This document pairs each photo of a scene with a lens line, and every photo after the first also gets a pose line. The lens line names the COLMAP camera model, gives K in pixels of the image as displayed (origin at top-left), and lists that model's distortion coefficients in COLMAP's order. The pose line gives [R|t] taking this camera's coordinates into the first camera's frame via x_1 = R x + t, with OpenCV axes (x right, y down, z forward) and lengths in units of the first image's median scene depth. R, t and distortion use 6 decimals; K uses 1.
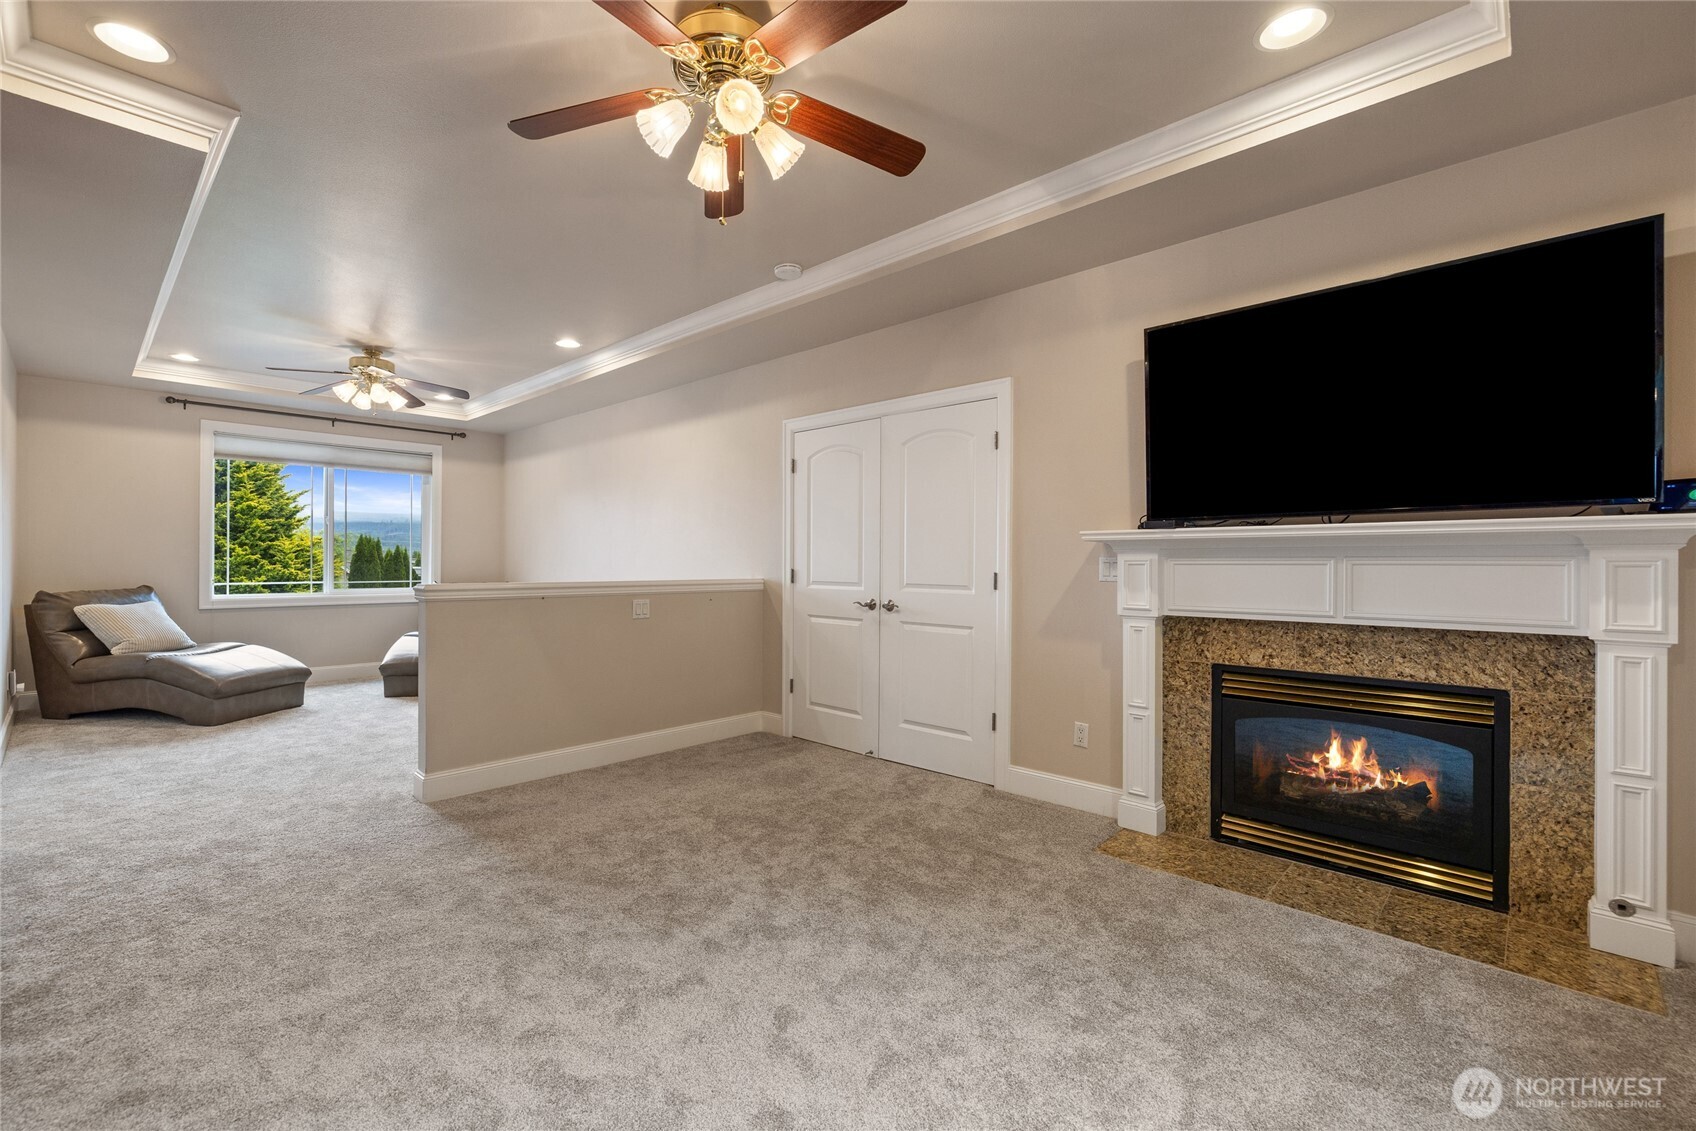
lens RADIAL K [[736.1, 0, 848.0], [0, 736.1, 565.5], [0, 0, 1]] dist [0.001524, 0.016769]
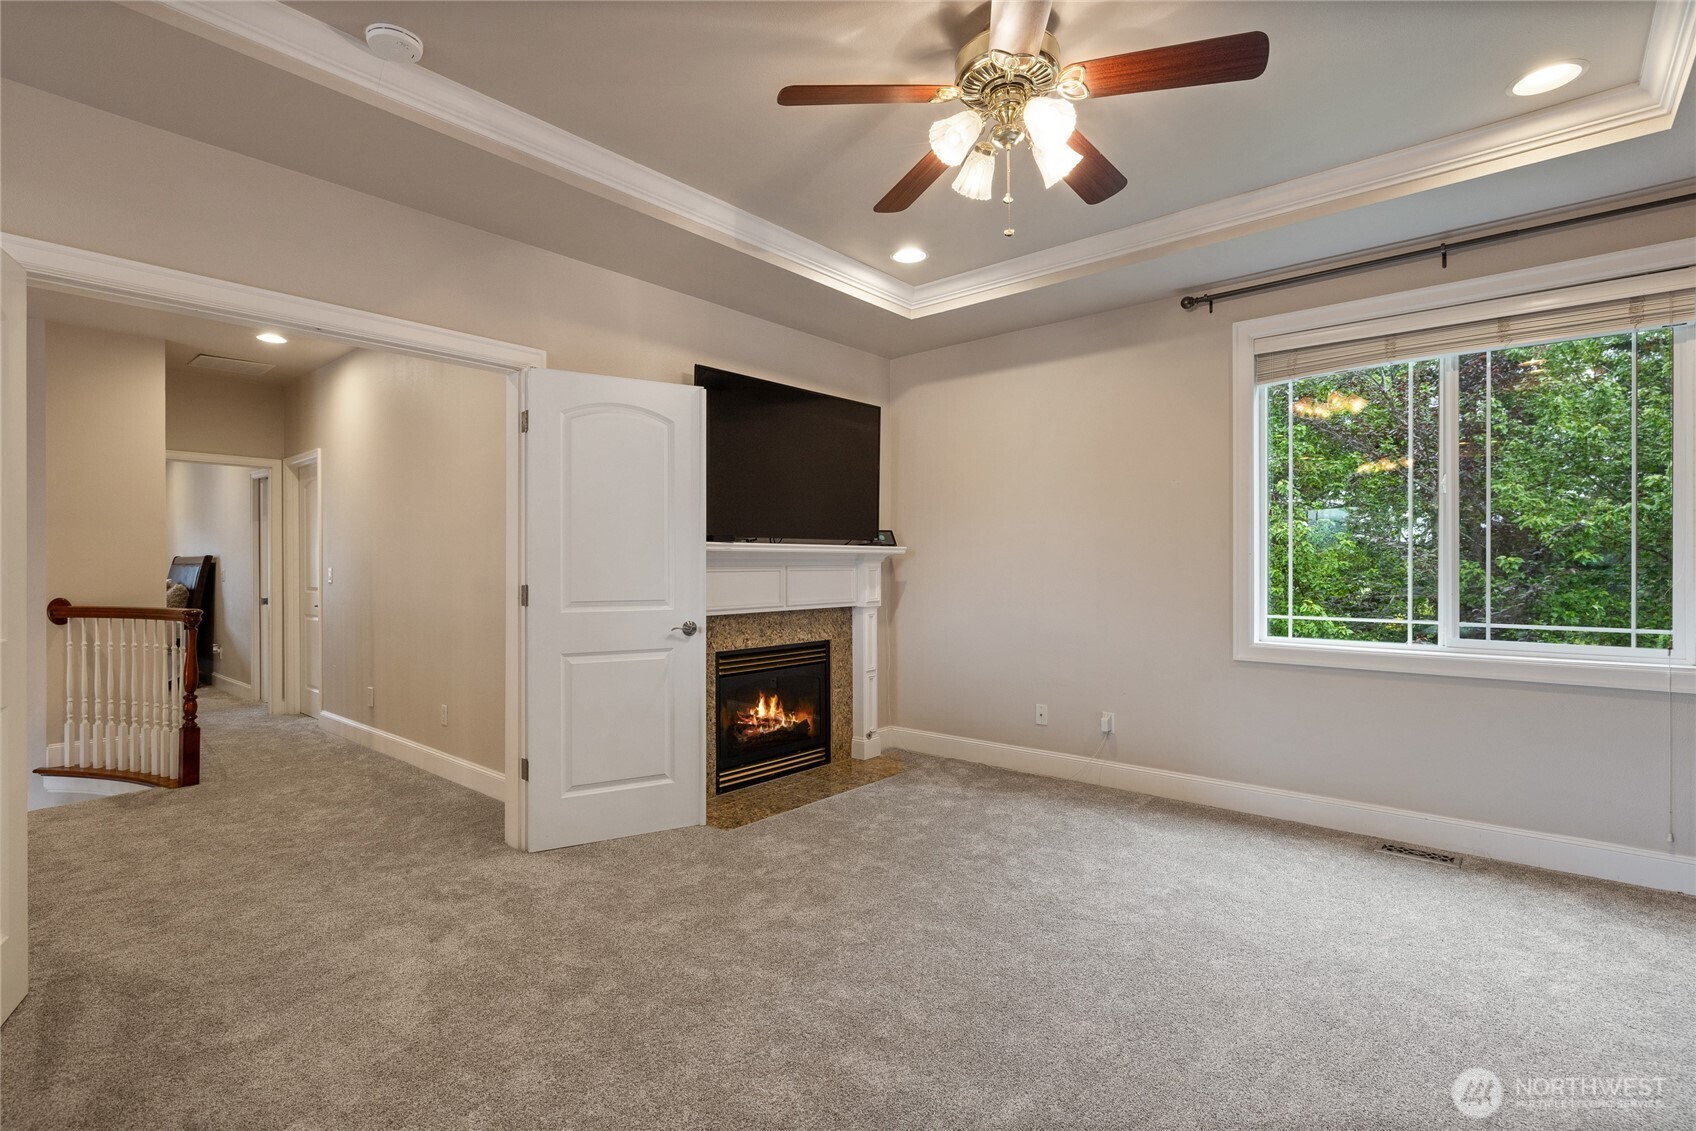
lens RADIAL K [[795.2, 0, 847.1], [0, 795.2, 571.4], [0, 0, 1]] dist [0.001098, 0.000094]
pose [[-0.050543, -0.002228, 0.998719, -0.967765], [0.011671, 0.999928, 0.002821, -0.003386], [-0.998654, 0.011799, -0.050513, 0.977501]]
